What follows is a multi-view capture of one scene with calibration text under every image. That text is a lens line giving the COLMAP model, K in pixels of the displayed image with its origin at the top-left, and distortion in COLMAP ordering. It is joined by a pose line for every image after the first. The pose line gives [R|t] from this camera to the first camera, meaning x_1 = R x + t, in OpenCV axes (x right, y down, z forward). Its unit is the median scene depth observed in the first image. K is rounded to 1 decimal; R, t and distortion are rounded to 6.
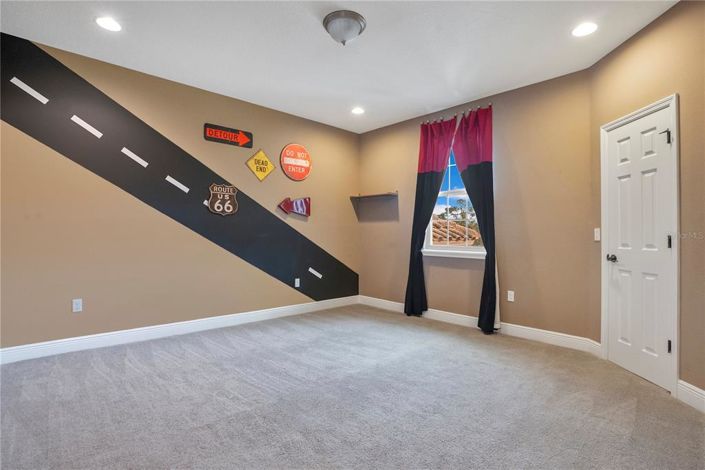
lens RADIAL K [[339.0, 0, 352.8], [0, 339.0, 238.4], [0, 0, 1]] dist [-0.031110, 0.001826]
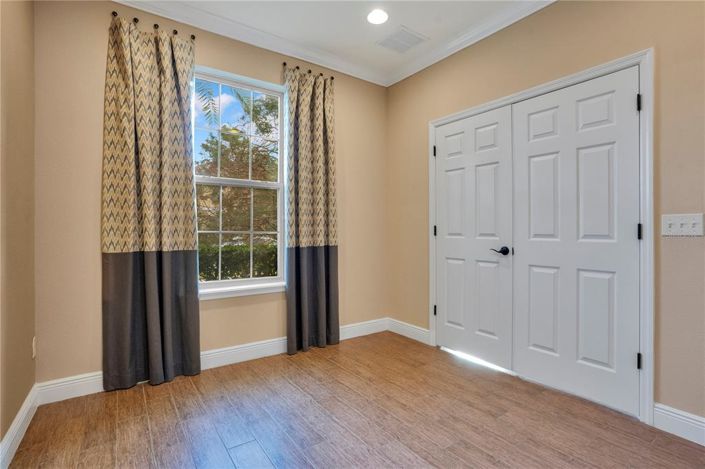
lens RADIAL K [[339.0, 0, 351.2], [0, 339.0, 235.7], [0, 0, 1]] dist [-0.031110, 0.001826]
pose [[0.853171, 0.005547, 0.521603, -0.042837], [-0.019618, 0.999577, 0.021459, 0.012000], [-0.521263, -0.028541, 0.852919, 0.458624]]
